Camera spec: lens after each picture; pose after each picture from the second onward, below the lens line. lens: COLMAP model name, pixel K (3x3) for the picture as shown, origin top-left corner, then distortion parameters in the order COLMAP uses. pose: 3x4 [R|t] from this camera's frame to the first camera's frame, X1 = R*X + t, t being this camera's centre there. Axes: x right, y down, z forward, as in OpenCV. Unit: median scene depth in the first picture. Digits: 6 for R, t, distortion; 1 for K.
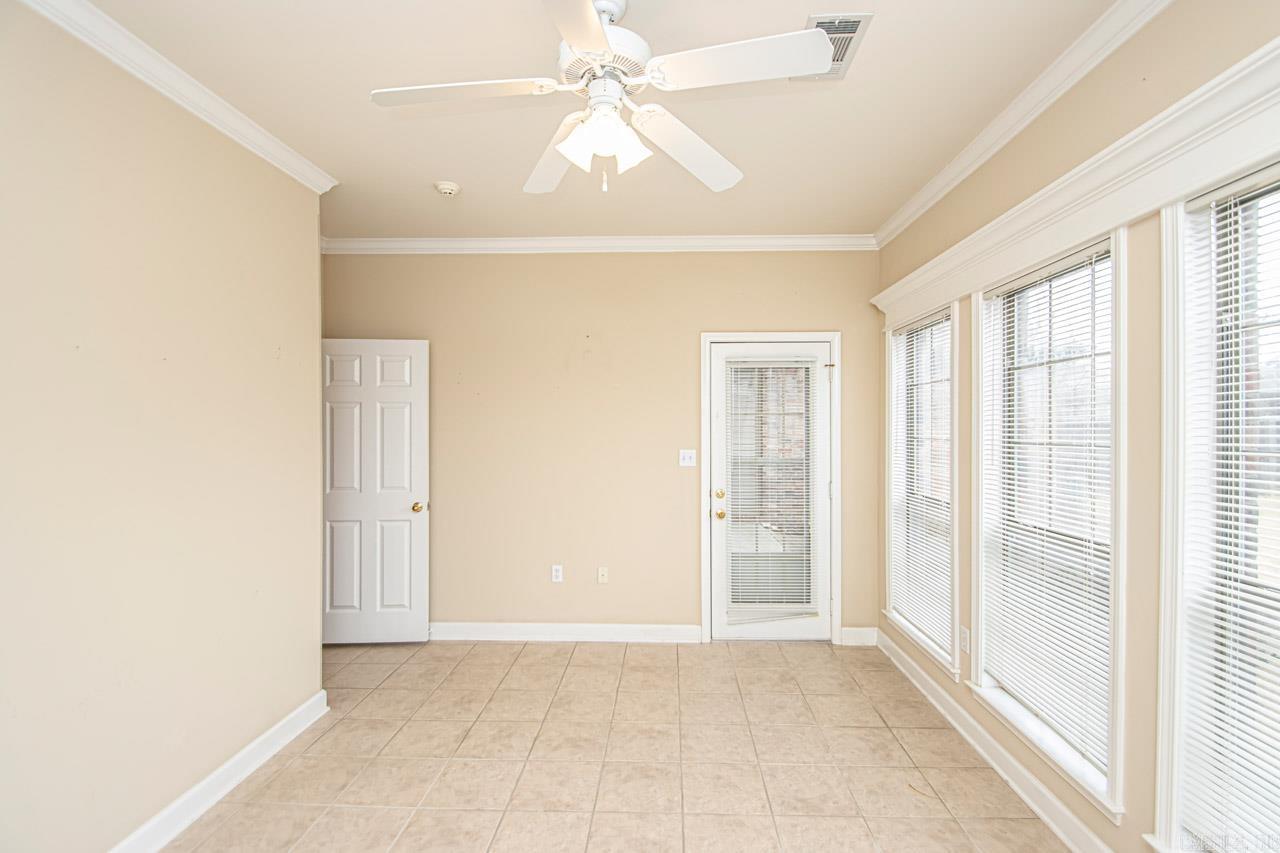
lens RADIAL K [[588.2, 0, 656.0], [0, 588.2, 425.9], [0, 0, 1]] dist [0.014356, -0.019216]
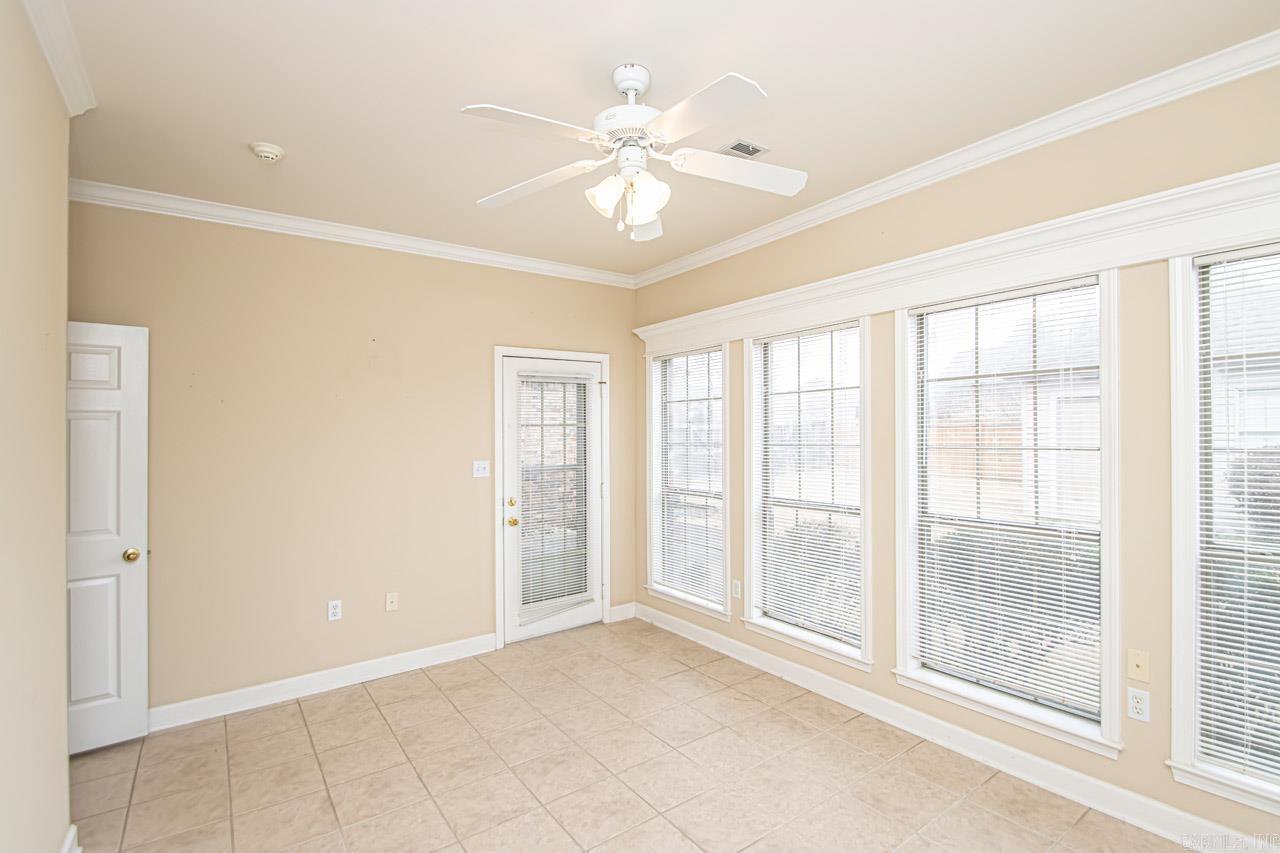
lens RADIAL K [[594.9, 0, 654.5], [0, 594.9, 427.9], [0, 0, 1]] dist [0.017472, -0.020530]
pose [[0.782874, -0.008648, 0.622120, -0.353344], [0.014351, 0.999888, -0.004160, -0.007177], [-0.622014, 0.012185, 0.782911, 0.018782]]
